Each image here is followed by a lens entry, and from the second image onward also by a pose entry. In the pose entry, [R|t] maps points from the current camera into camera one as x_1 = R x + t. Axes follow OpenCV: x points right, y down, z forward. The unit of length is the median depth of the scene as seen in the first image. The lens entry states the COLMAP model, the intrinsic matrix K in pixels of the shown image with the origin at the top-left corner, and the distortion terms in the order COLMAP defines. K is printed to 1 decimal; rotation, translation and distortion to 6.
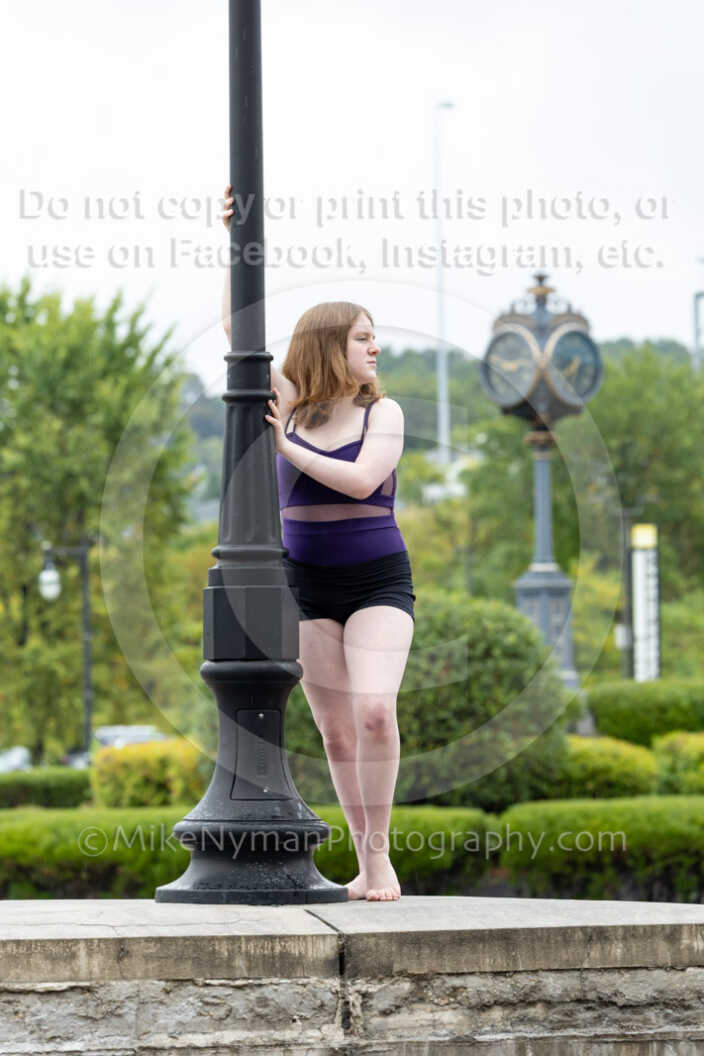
lens RADIAL K [[5000.5, 0, 352.0], [0, 5000.5, 528.0], [0, 0, 1]] dist [-0.022337, 2.303531]
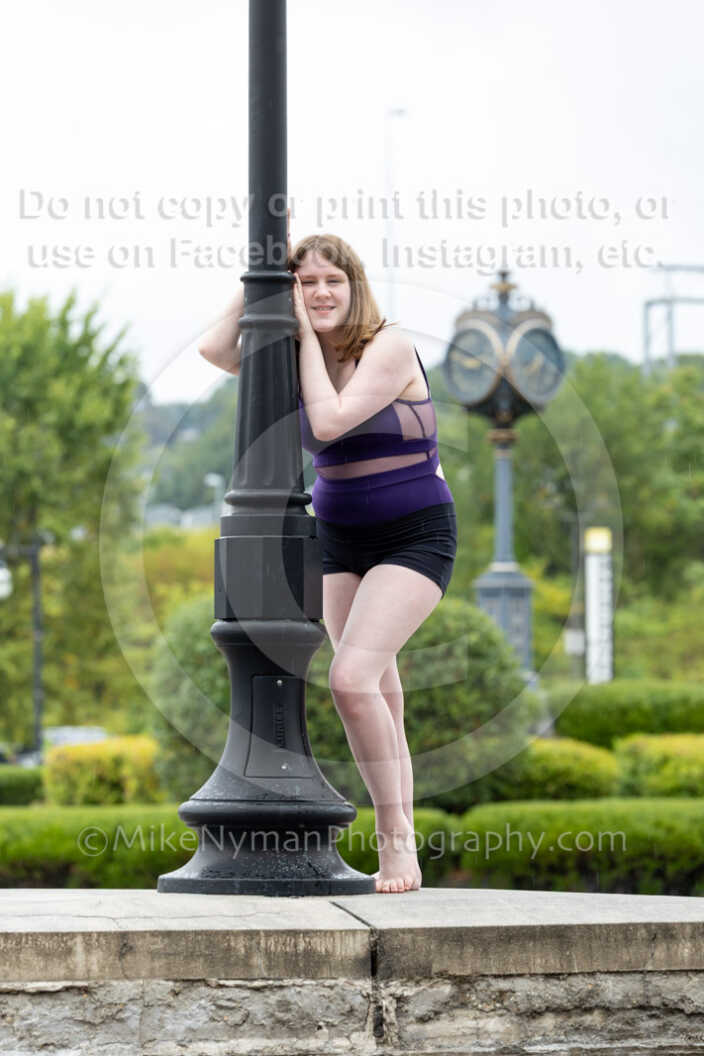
lens RADIAL K [[4953.8, 0, 352.0], [0, 4953.8, 528.0], [0, 0, 1]] dist [-0.041142, 3.101868]
pose [[0.999897, 0.009033, 0.011162, -0.016092], [-0.009016, 0.999958, -0.001623, 0.012033], [-0.011177, 0.001523, 0.999936, 0.128567]]
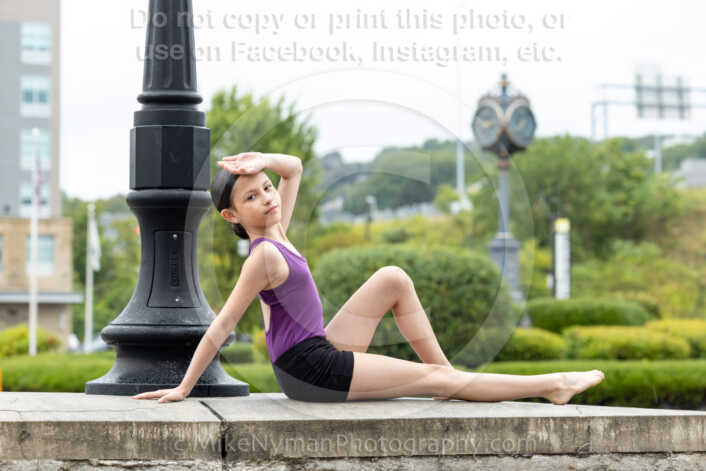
lens RADIAL K [[2563.3, 0, 353.0], [0, 2563.3, 235.5], [0, 0, 1]] dist [-0.154762, -0.073846]
pose [[0.999632, 0.010830, -0.024866, 0.040335], [-0.010774, 0.999939, 0.002366, 0.037159], [0.024890, -0.002097, 0.999688, 0.419383]]
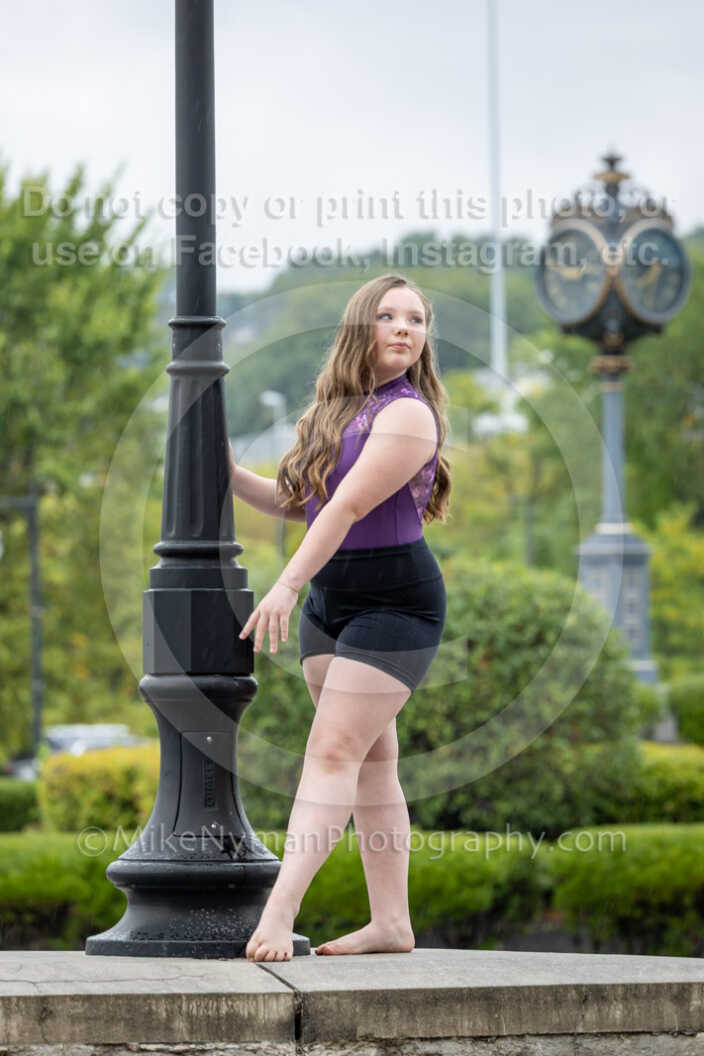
lens RADIAL K [[6478.4, 0, 352.0], [0, 6478.4, 528.0], [0, 0, 1]] dist [0.094891, -0.157879]
pose [[0.999981, 0.003751, -0.004897, 0.012421], [-0.003705, 0.999949, 0.009404, -0.009999], [0.004932, -0.009386, 0.999944, -0.124214]]
